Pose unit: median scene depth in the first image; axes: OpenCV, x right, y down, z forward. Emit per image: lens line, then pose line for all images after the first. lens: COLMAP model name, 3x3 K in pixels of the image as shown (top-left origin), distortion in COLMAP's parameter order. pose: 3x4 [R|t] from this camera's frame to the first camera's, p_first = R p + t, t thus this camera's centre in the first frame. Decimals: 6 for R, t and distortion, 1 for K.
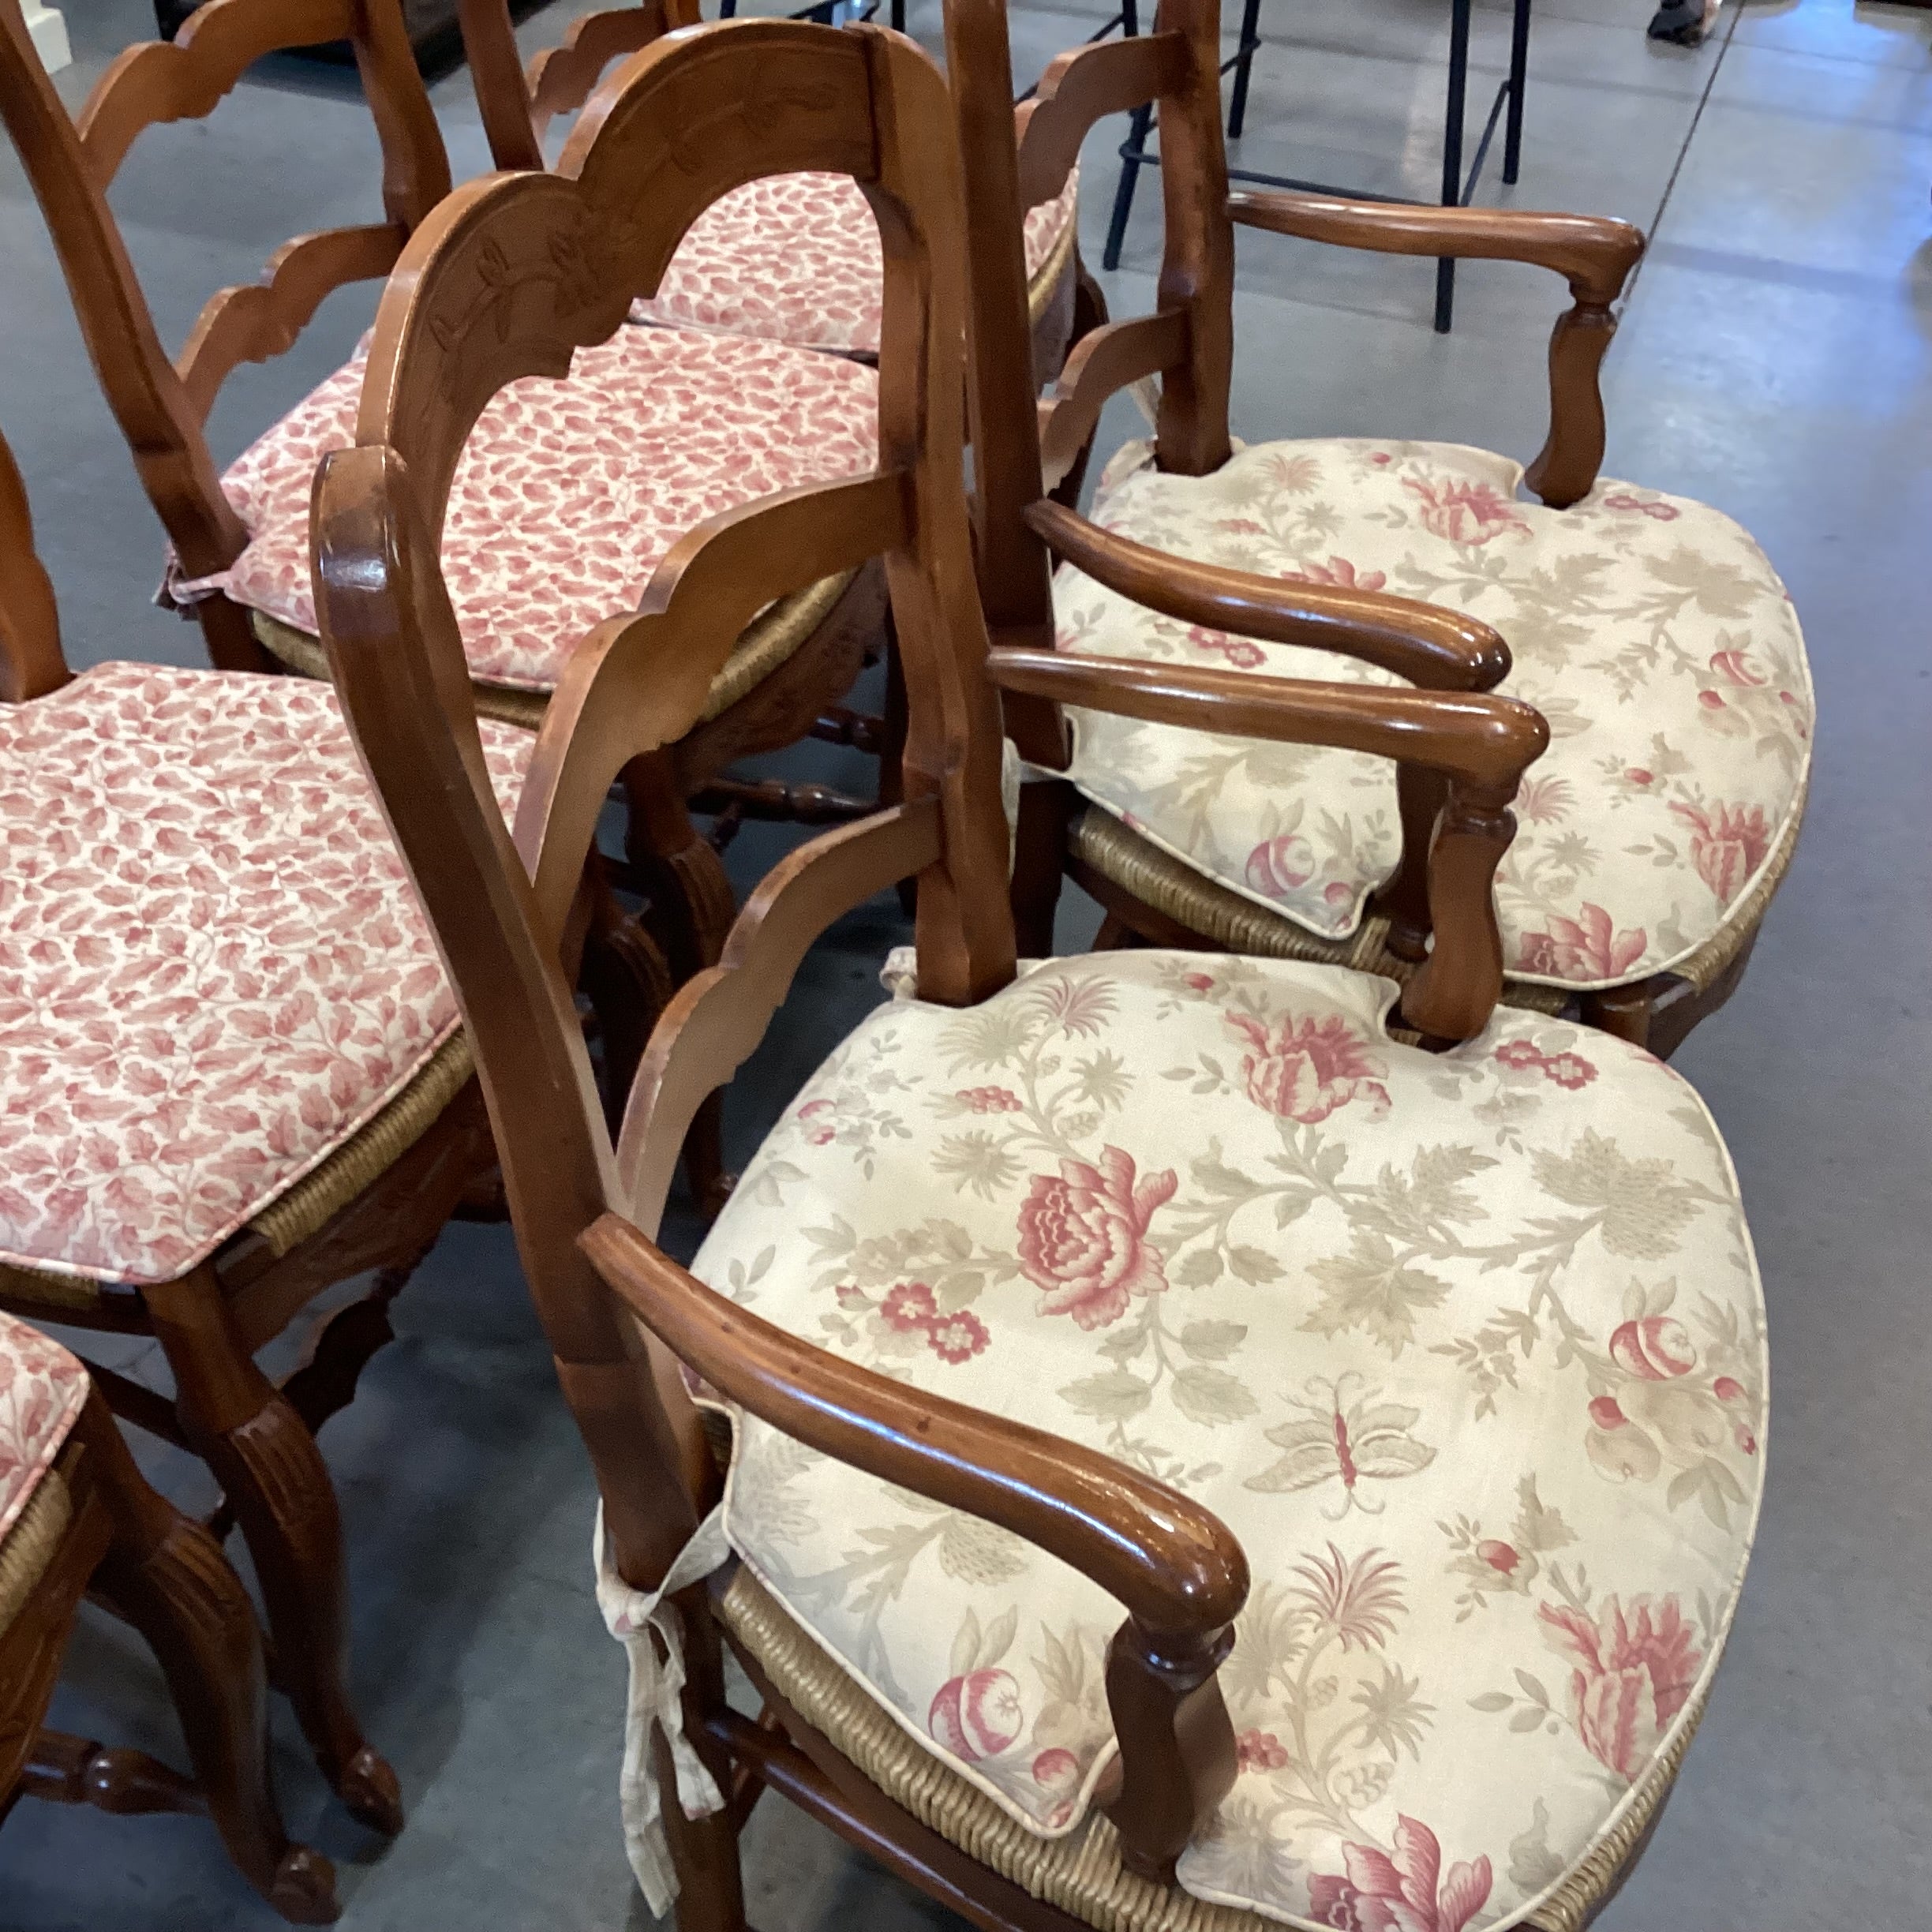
lens RADIAL K [[2289.1, 0, 941.0], [0, 2289.1, 967.2], [0, 0, 1]] dist [0.166261, -0.385471]
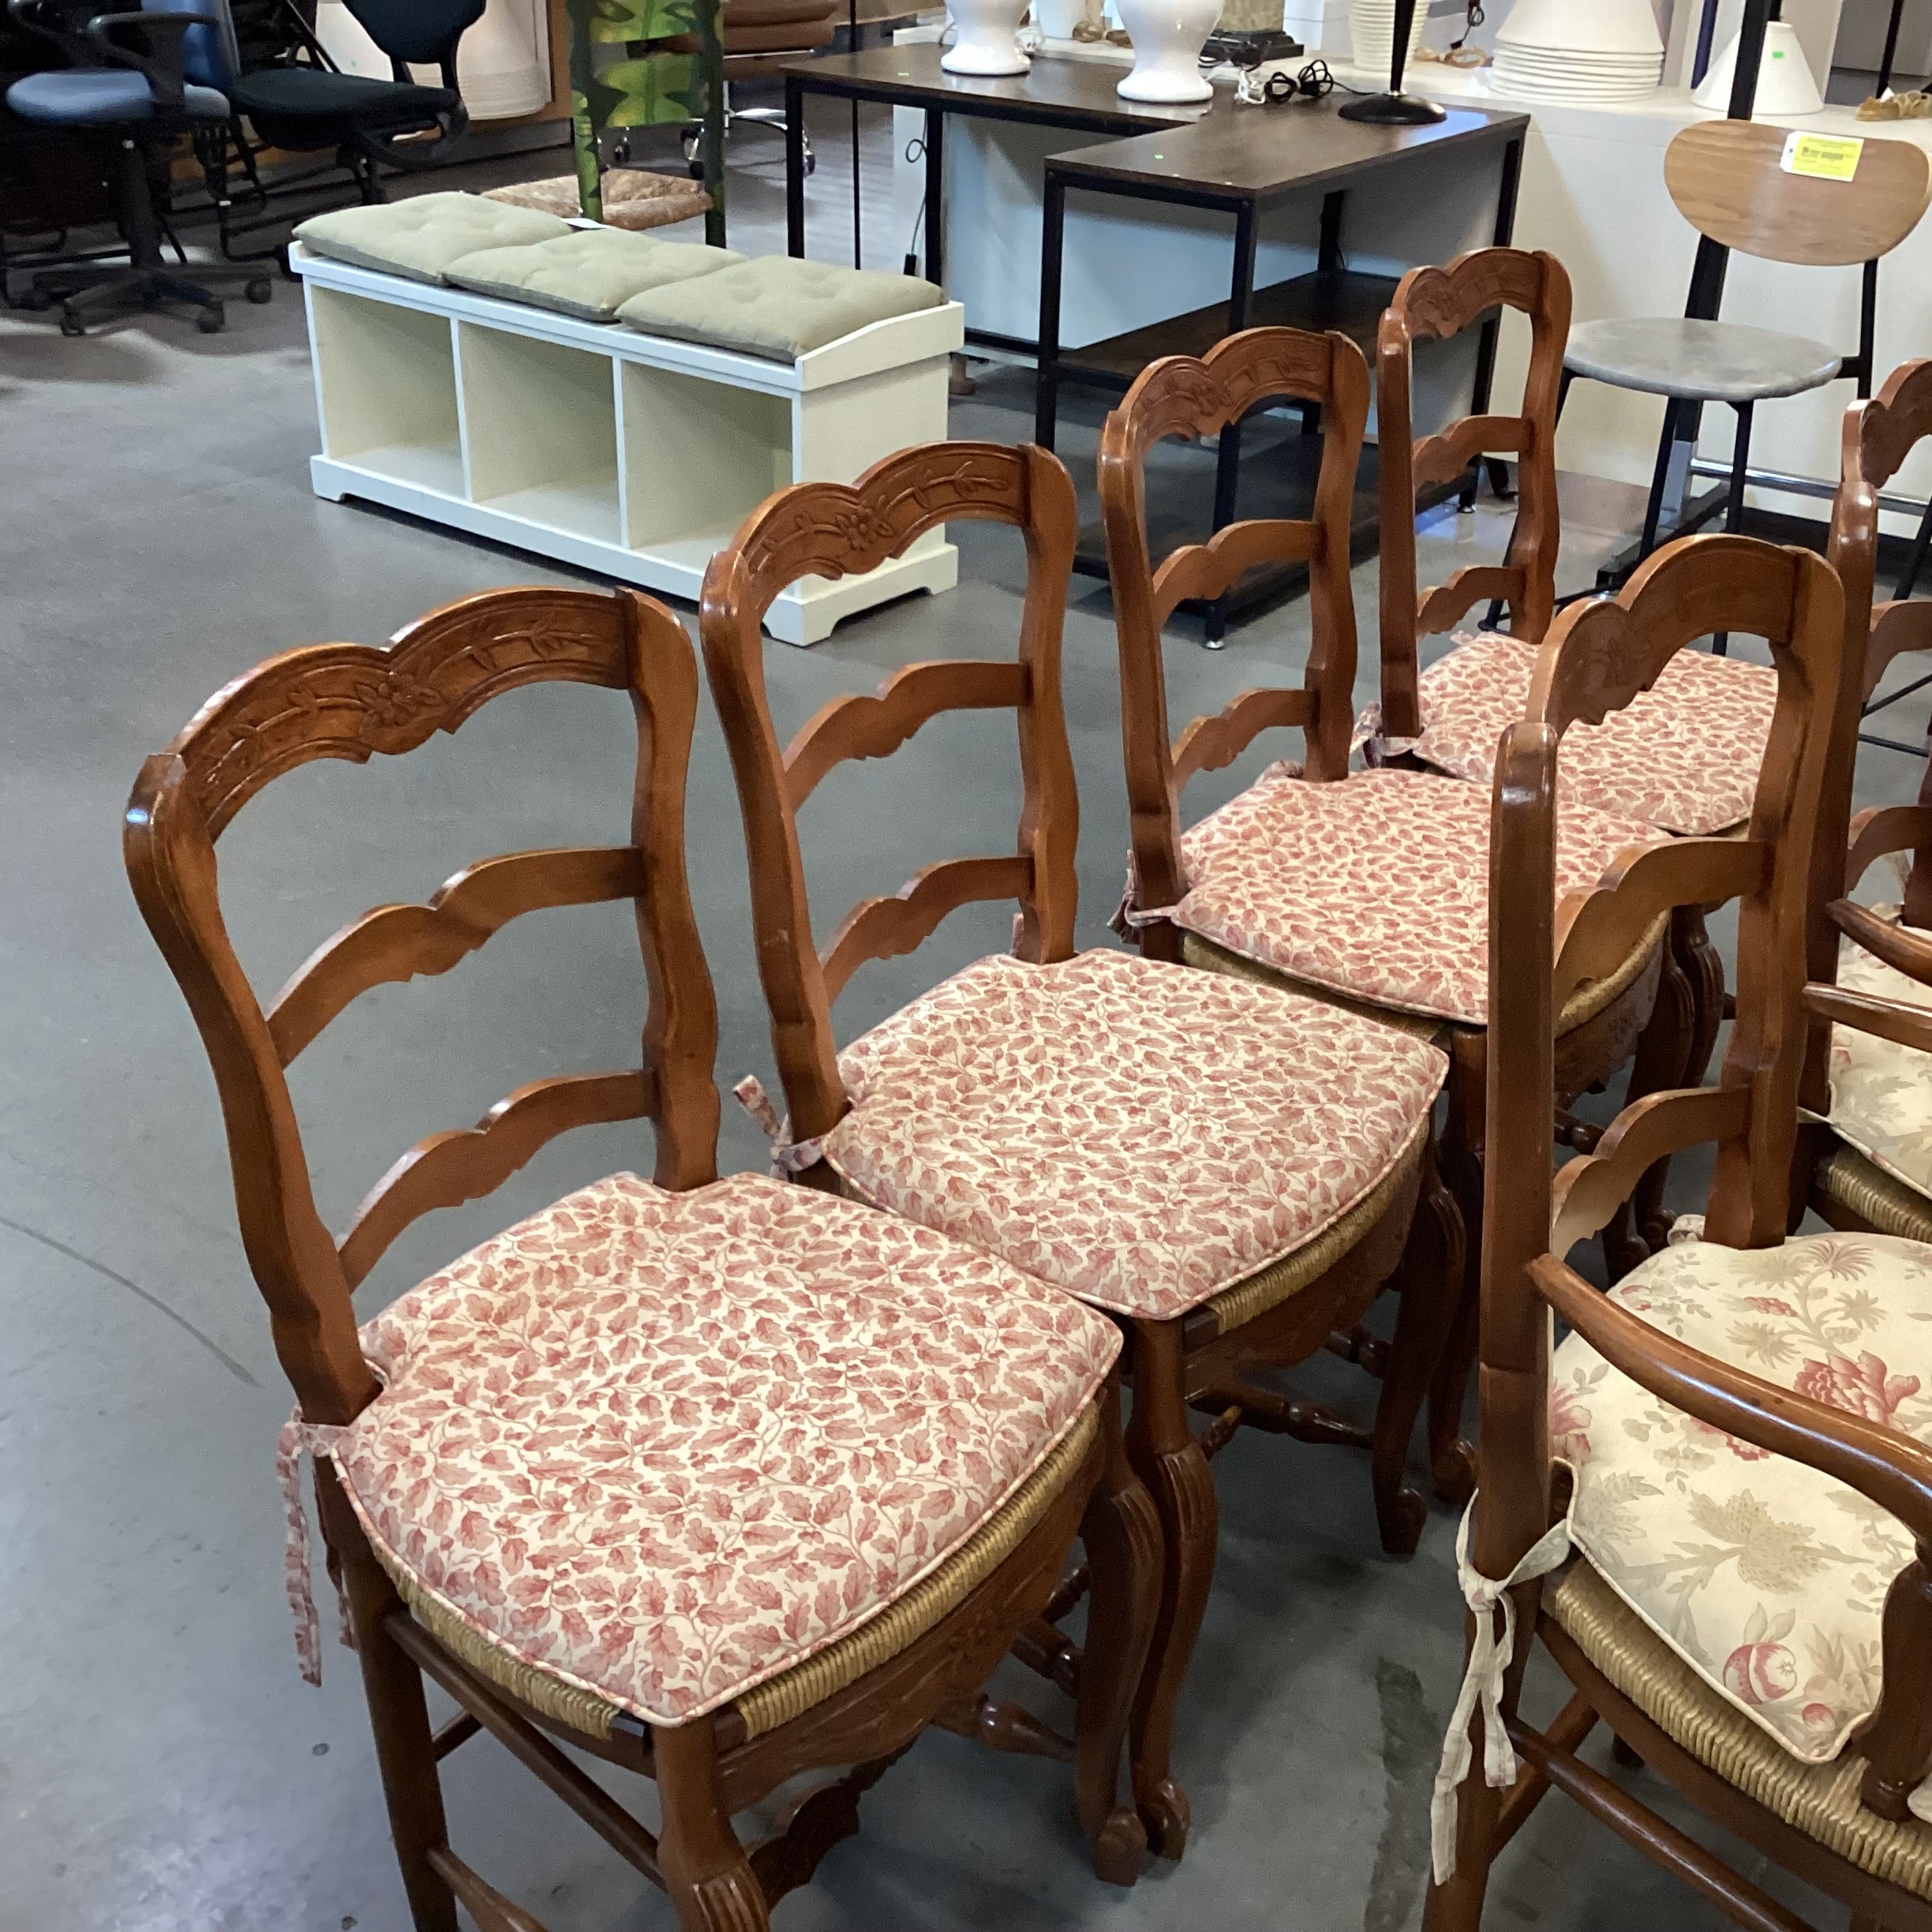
lens RADIAL K [[2279.3, 0, 966.0], [0, 2279.3, 966.0], [0, 0, 1]] dist [0.152727, -0.330019]
pose [[0.962689, 0.133984, -0.235115, -0.126372], [-0.185370, 0.959477, -0.212231, 0.217495], [0.197152, 0.247896, 0.948514, -0.378339]]
